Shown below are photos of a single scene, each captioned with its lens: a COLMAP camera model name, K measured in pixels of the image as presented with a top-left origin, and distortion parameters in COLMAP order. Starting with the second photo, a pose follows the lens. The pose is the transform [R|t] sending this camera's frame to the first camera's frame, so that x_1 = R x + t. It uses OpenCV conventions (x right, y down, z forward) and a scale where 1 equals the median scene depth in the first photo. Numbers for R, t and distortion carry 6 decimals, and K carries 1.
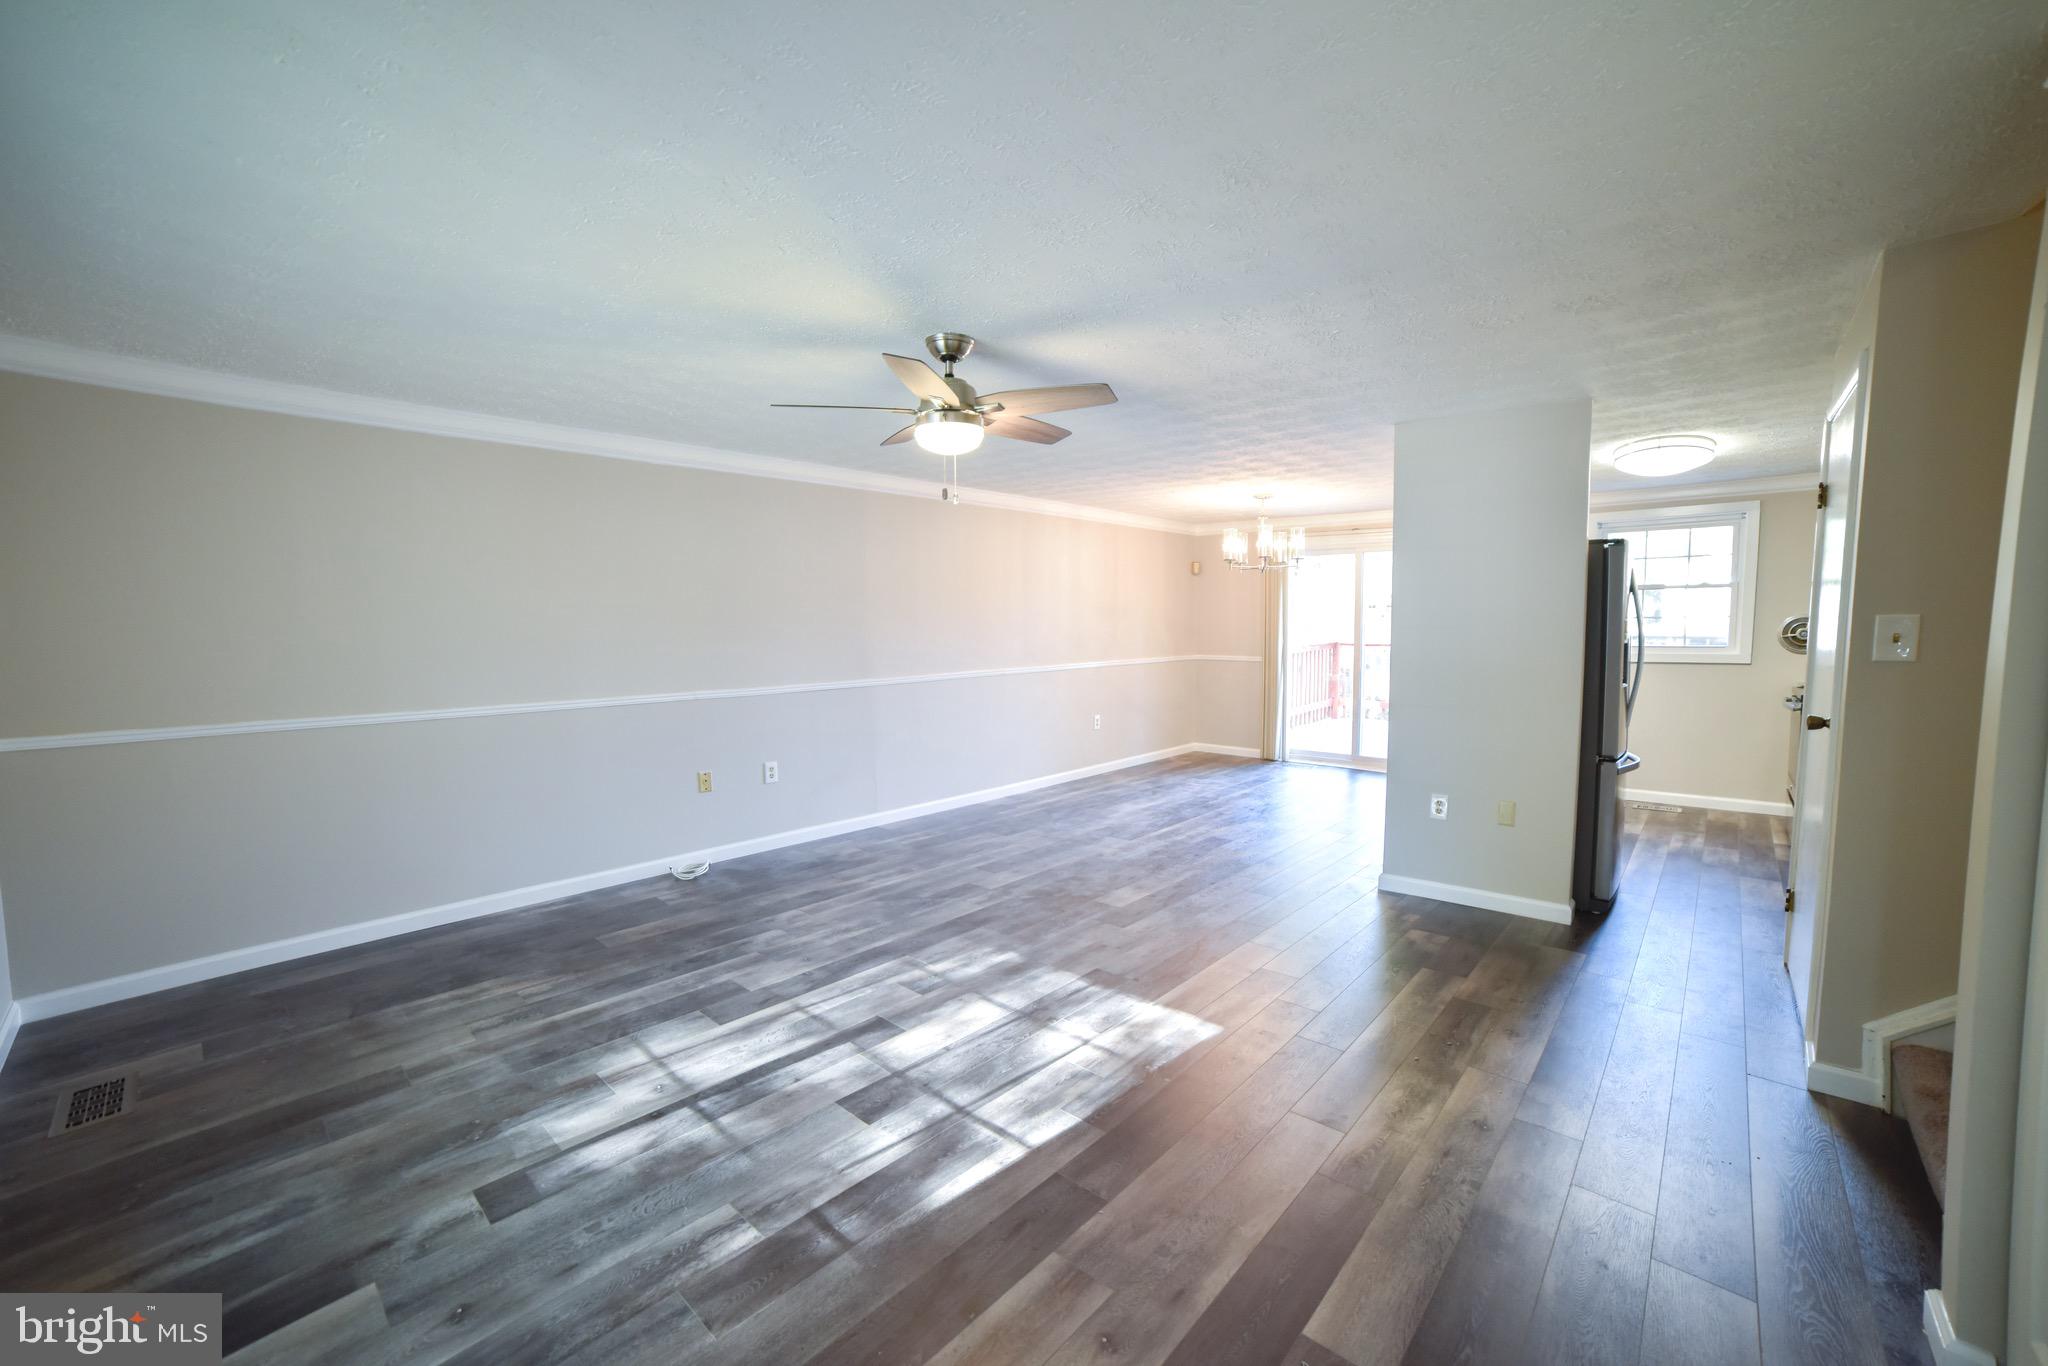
lens RADIAL K [[796.4, 0, 1035.4], [0, 796.4, 673.9], [0, 0, 1]] dist [-0.037456, 0.010511]
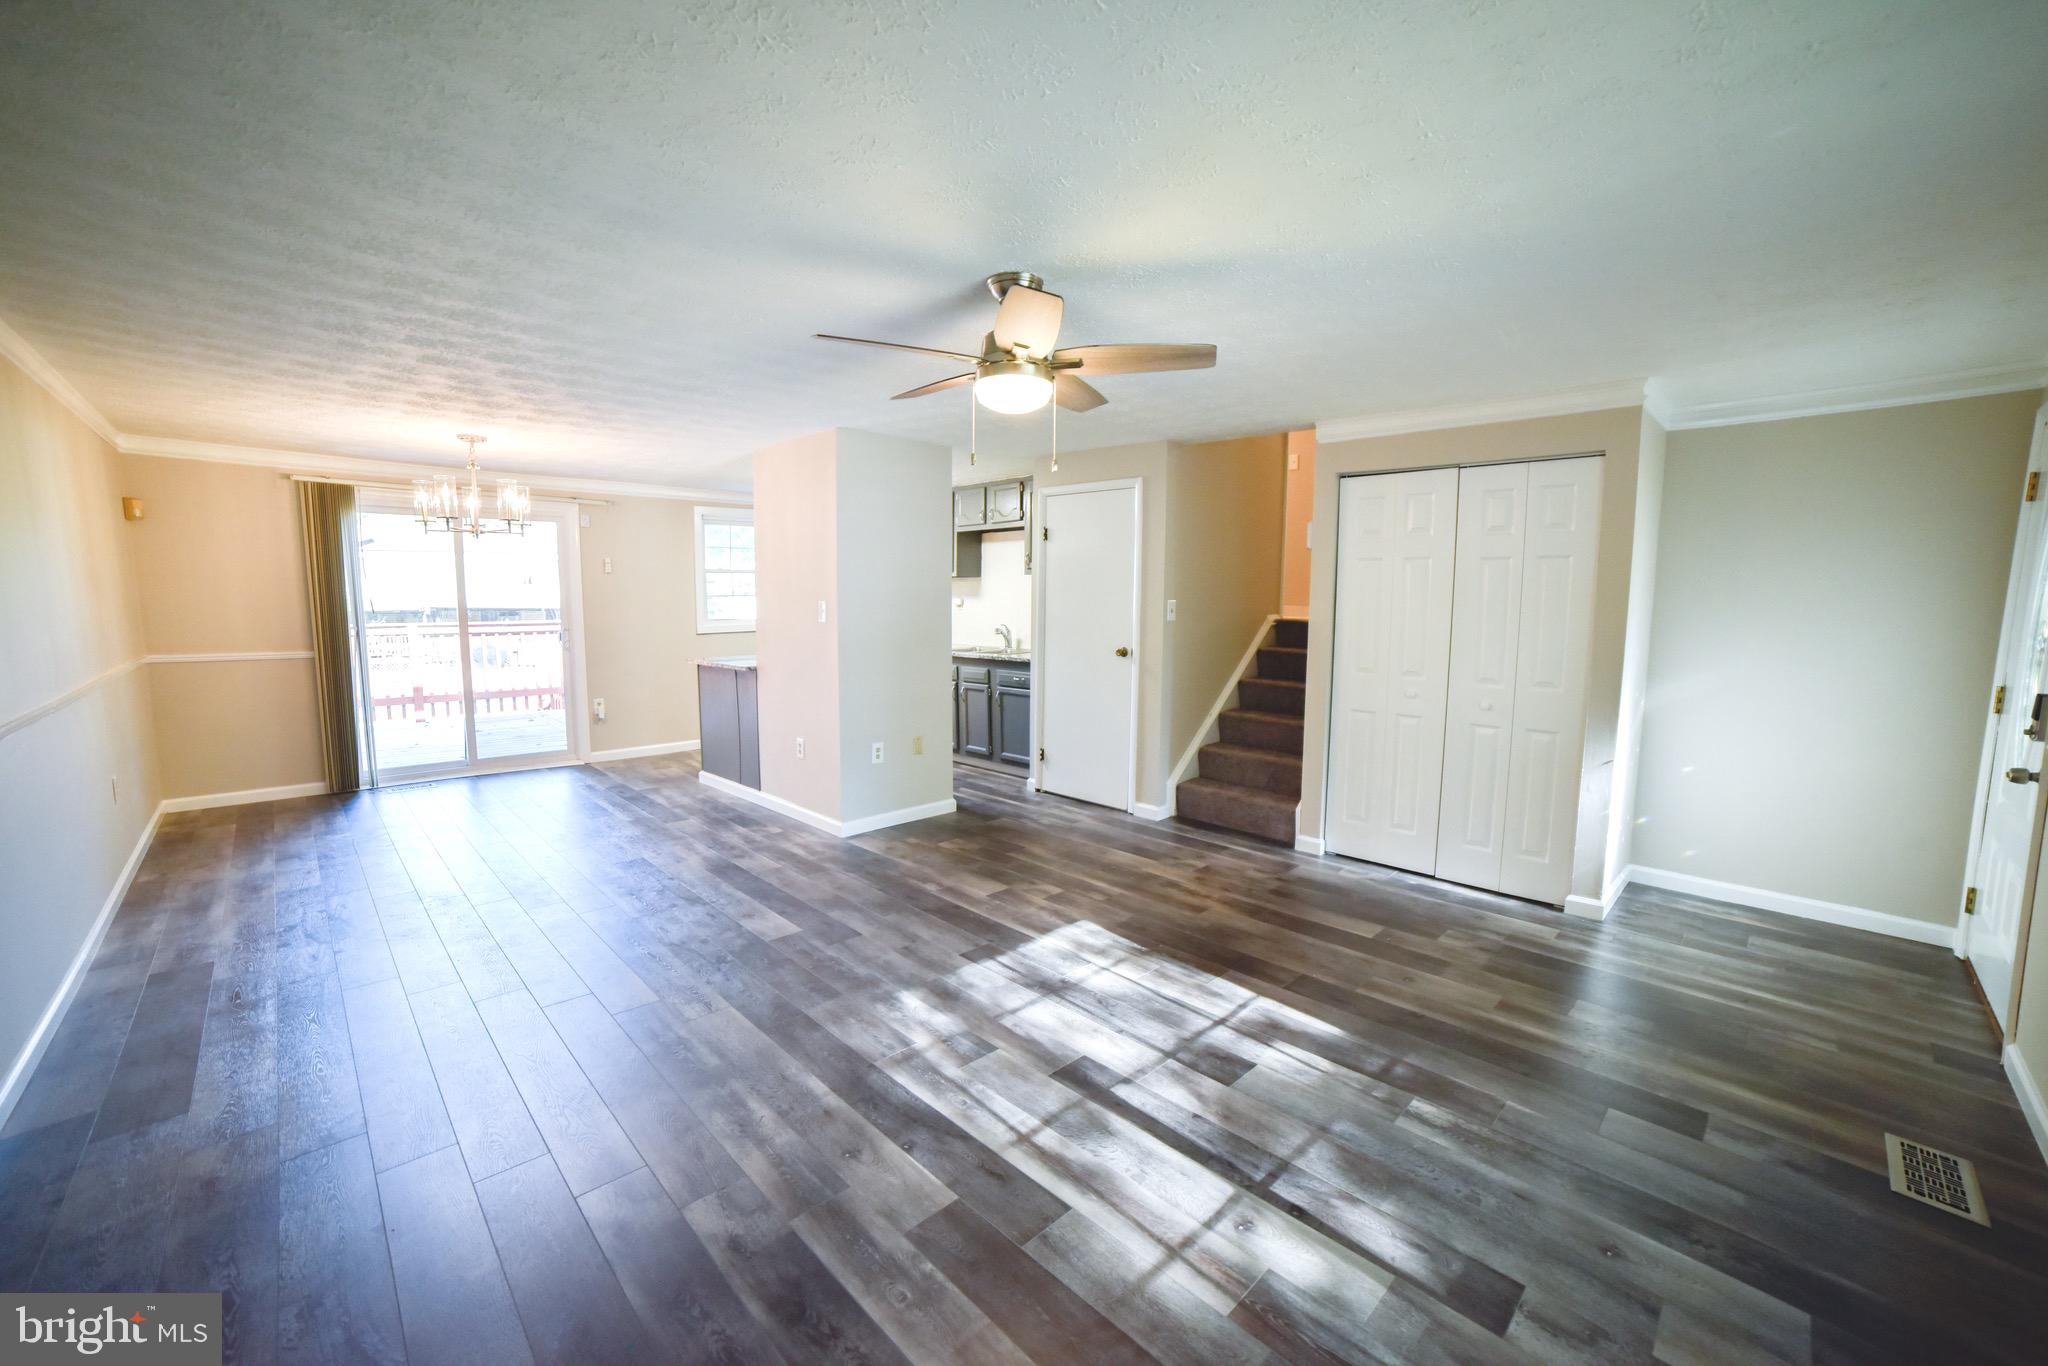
lens RADIAL K [[782.6, 0, 1078.8], [0, 782.6, 692.2], [0, 0, 1]] dist [-0.022492, 0.000995]
pose [[0.034611, -0.094573, 0.994916, -0.976300], [0.036443, 0.994970, 0.093311, -0.041019], [-0.998736, 0.033028, 0.037884, 0.929499]]
